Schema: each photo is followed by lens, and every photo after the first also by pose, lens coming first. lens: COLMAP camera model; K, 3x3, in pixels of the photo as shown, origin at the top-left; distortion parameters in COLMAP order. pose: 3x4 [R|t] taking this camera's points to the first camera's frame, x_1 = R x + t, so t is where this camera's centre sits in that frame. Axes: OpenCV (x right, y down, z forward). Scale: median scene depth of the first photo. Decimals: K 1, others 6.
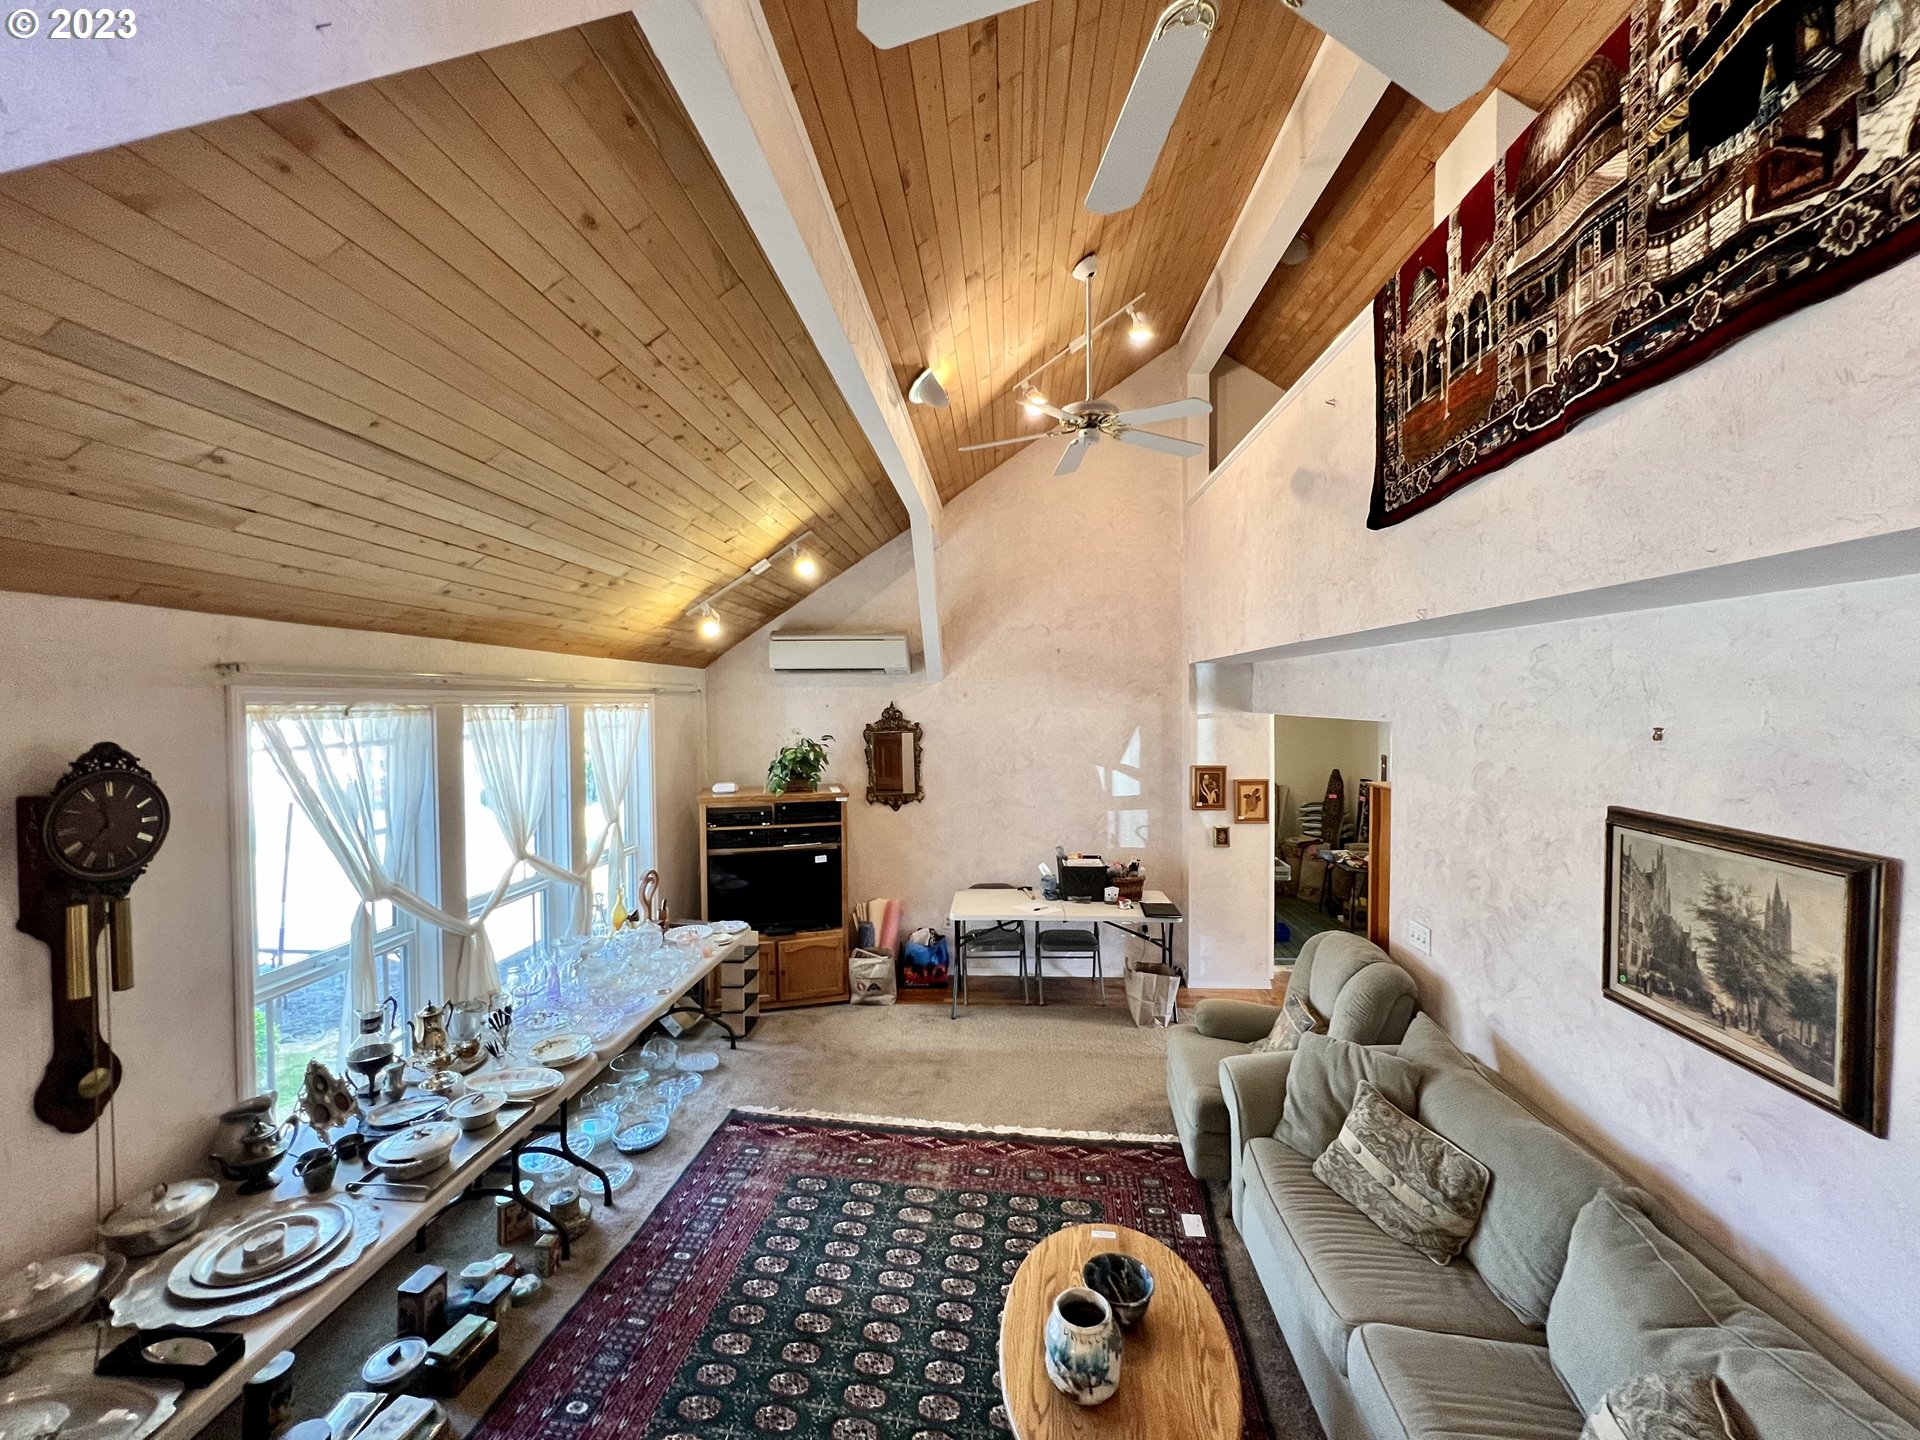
lens RADIAL K [[763.6, 0, 962.9], [0, 763.6, 719.9], [0, 0, 1]] dist [-0.003449, 0.000374]
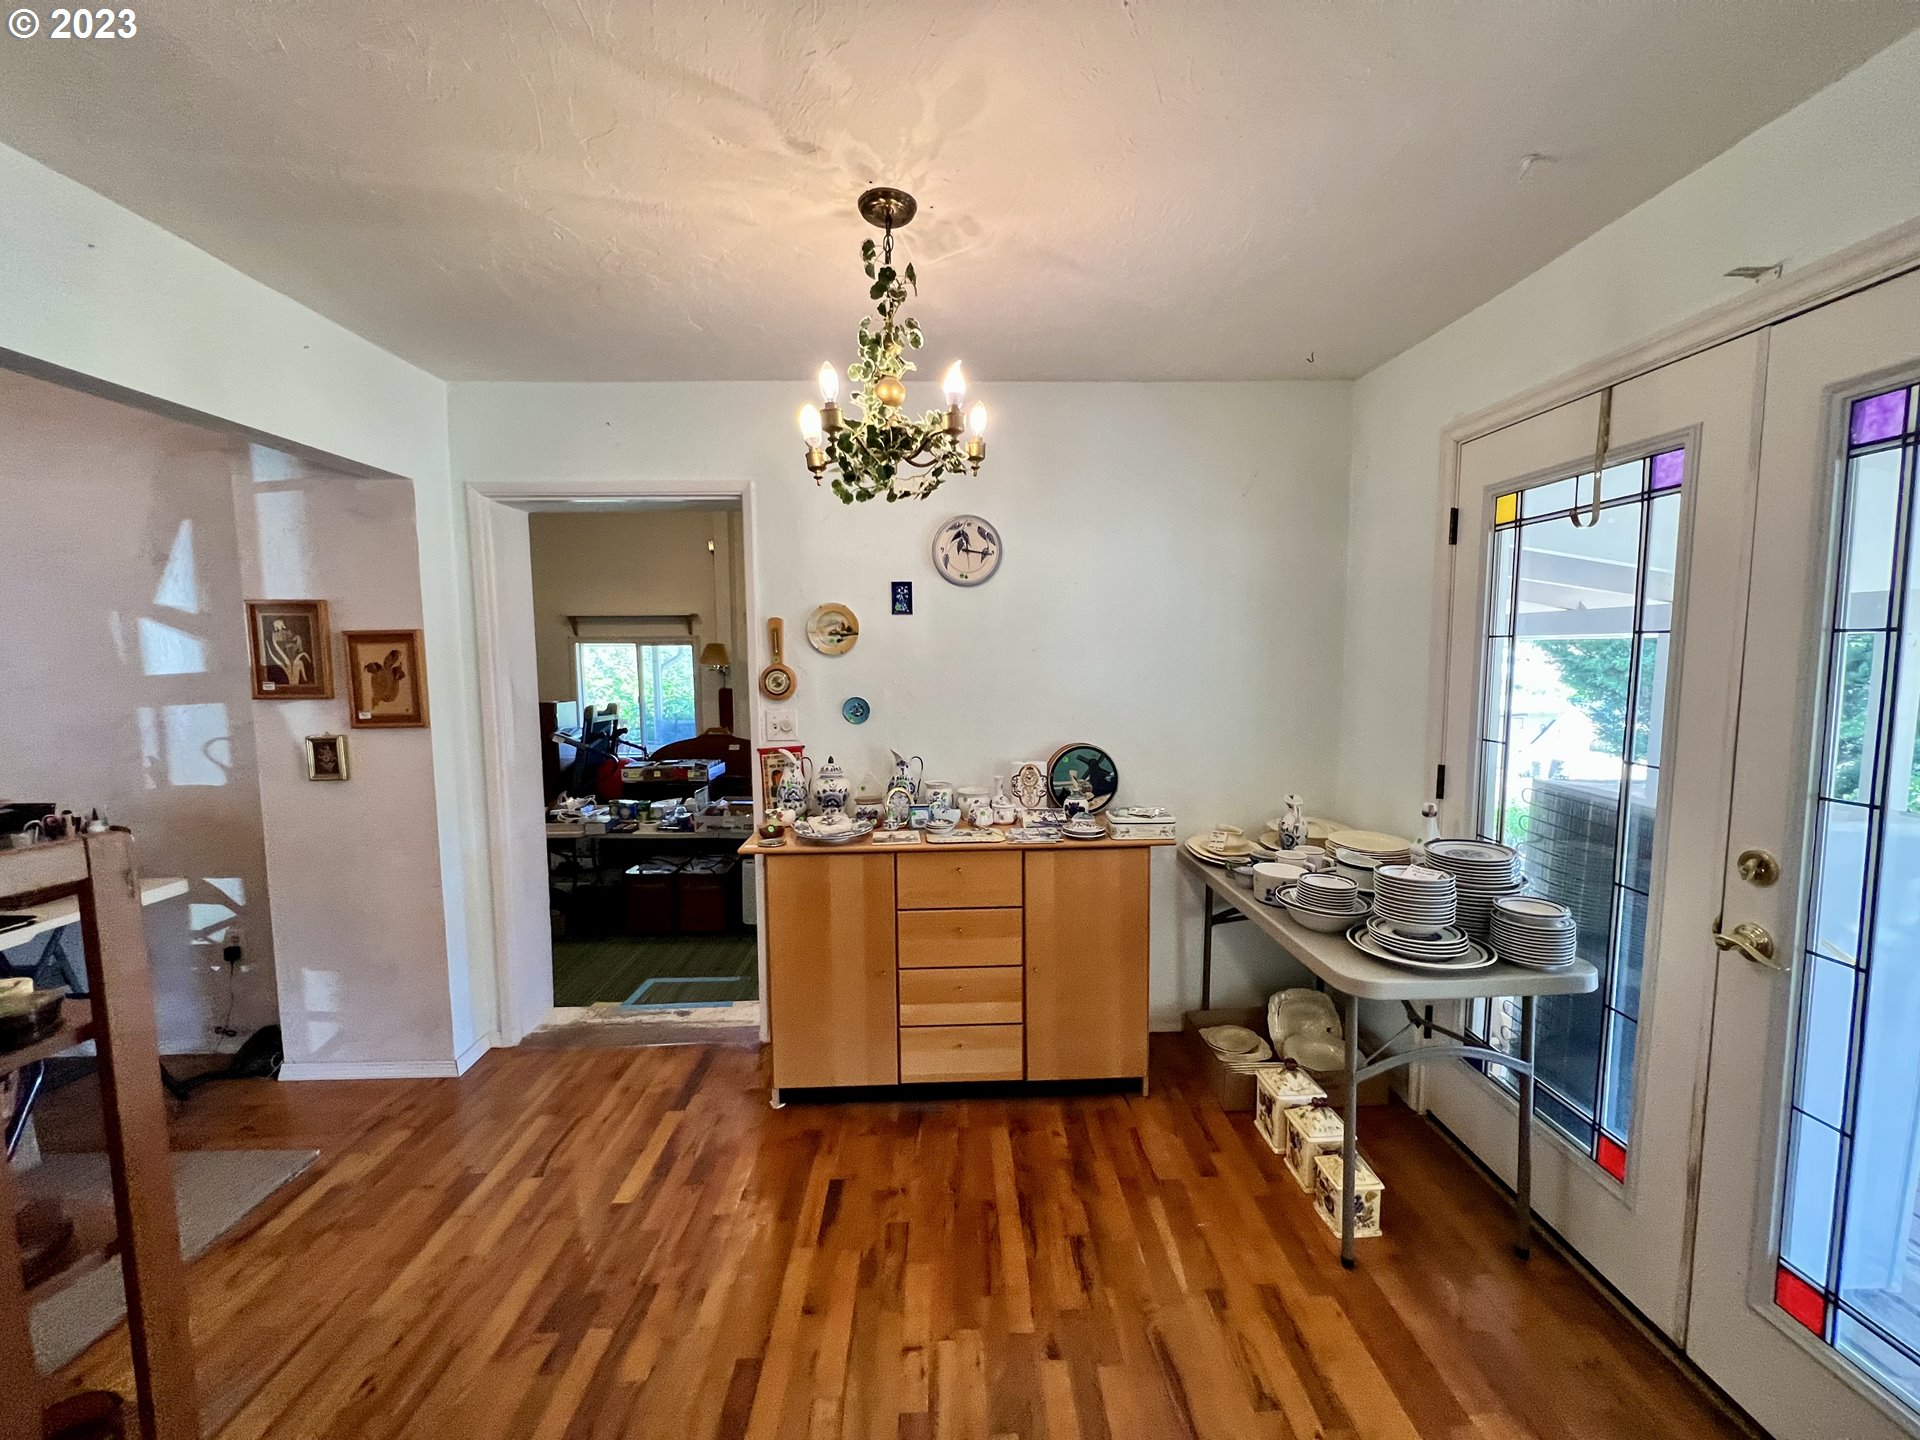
lens RADIAL K [[763.6, 0, 958.8], [0, 763.6, 720.4], [0, 0, 1]] dist [-0.003449, 0.000374]
pose [[0.996739, -0.006248, 0.080455, 1.203707], [0.001294, 0.998108, 0.061479, 0.184279], [-0.080686, -0.061175, 0.994860, 0.931358]]
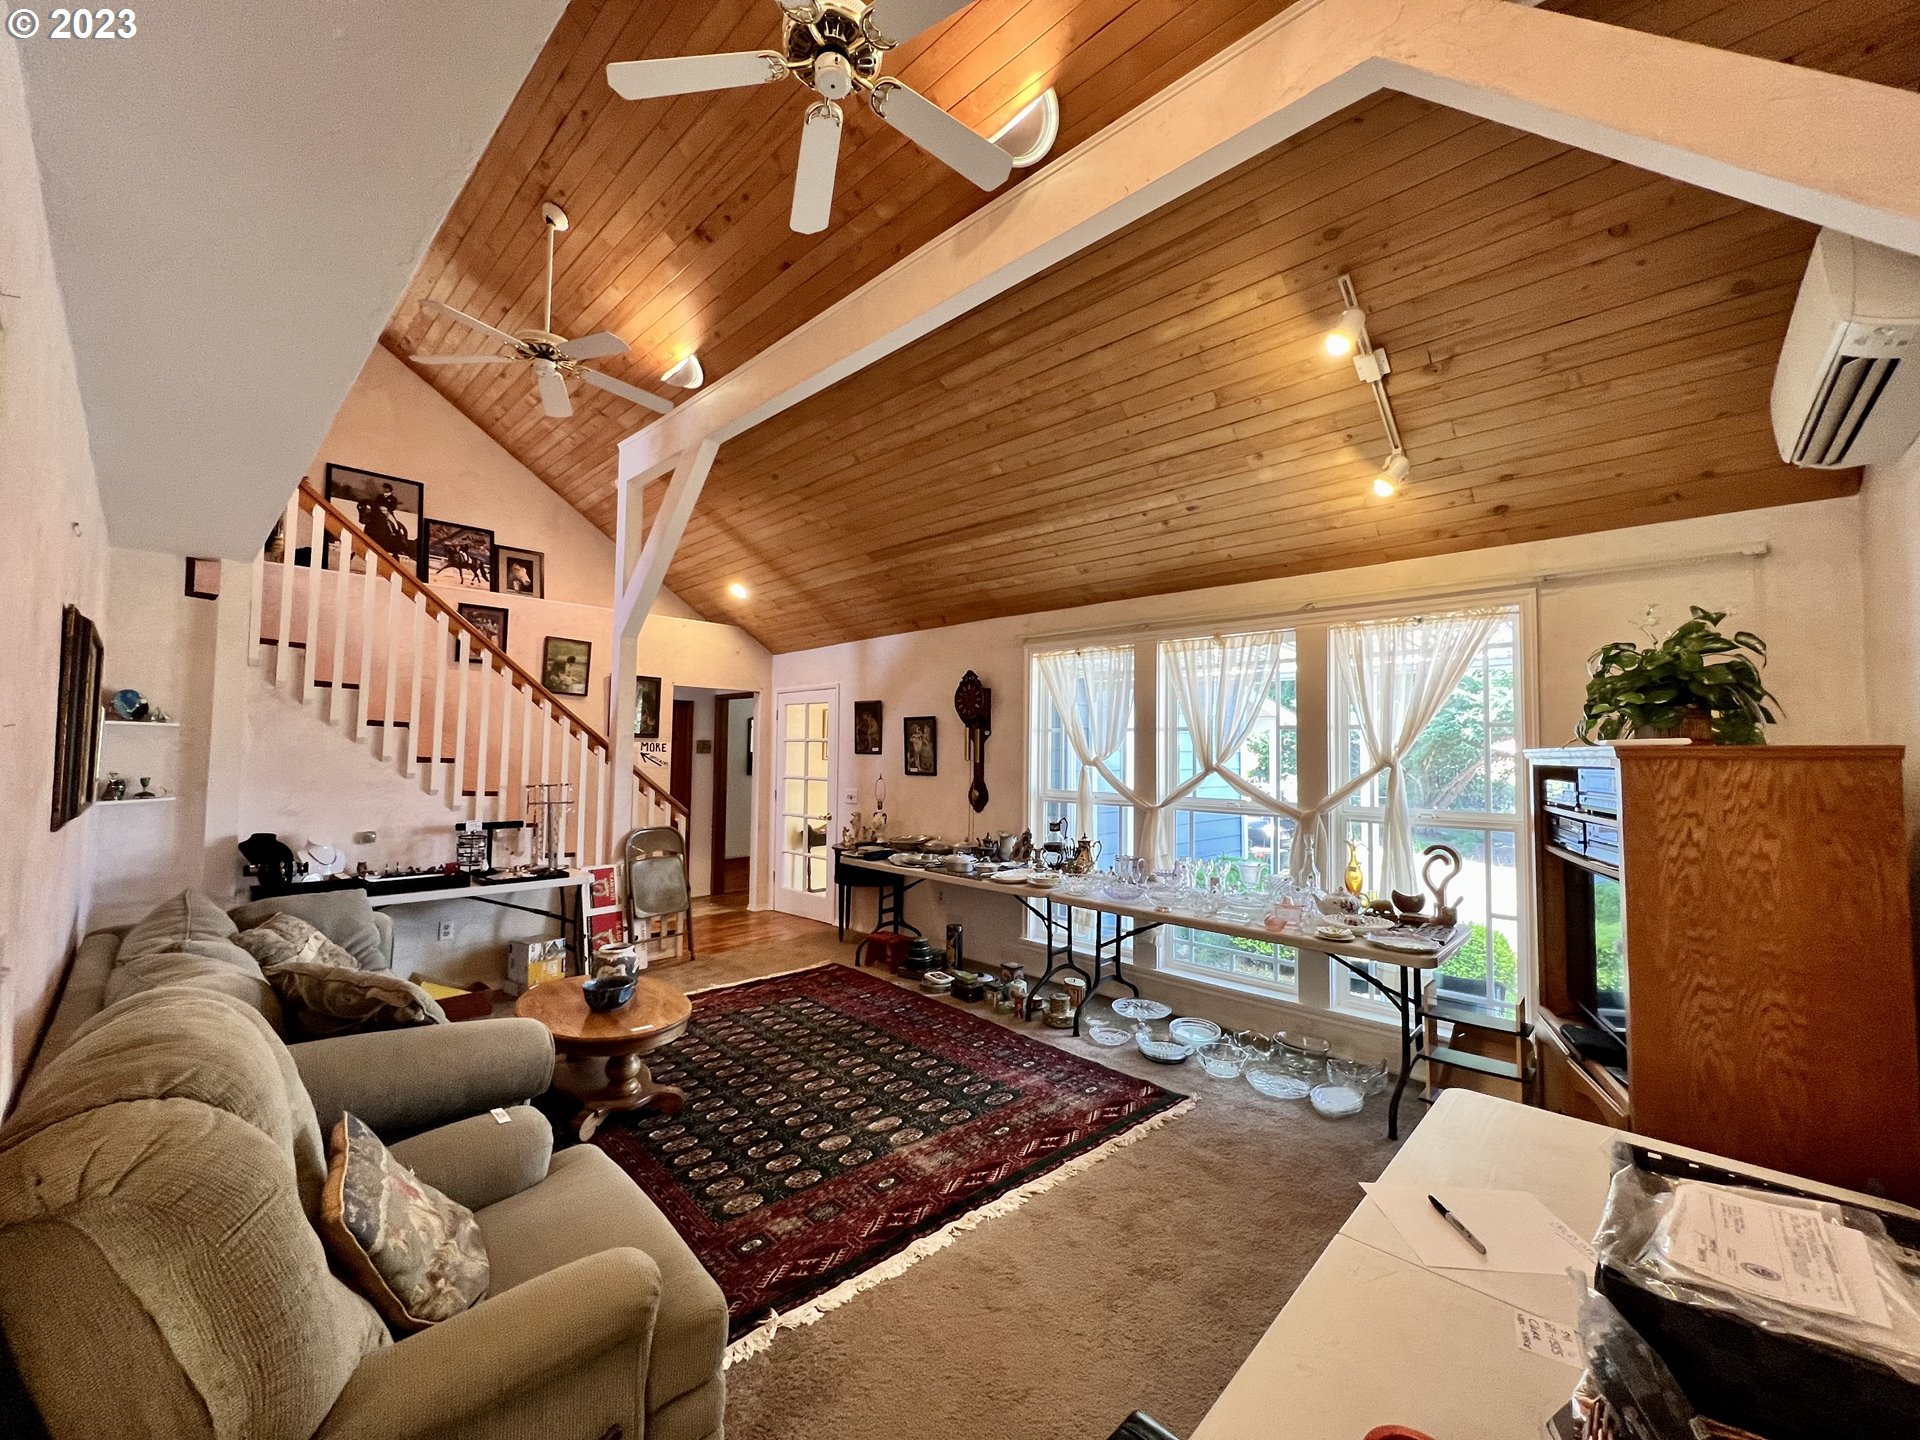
lens RADIAL K [[763.6, 0, 959.7], [0, 763.6, 722.7], [0, 0, 1]] dist [-0.003449, 0.000374]
pose [[-0.643194, -0.038338, -0.764743, 0.620962], [-0.032456, 0.999213, -0.022794, 0.174115], [0.765015, 0.010160, -0.643932, 1.681115]]
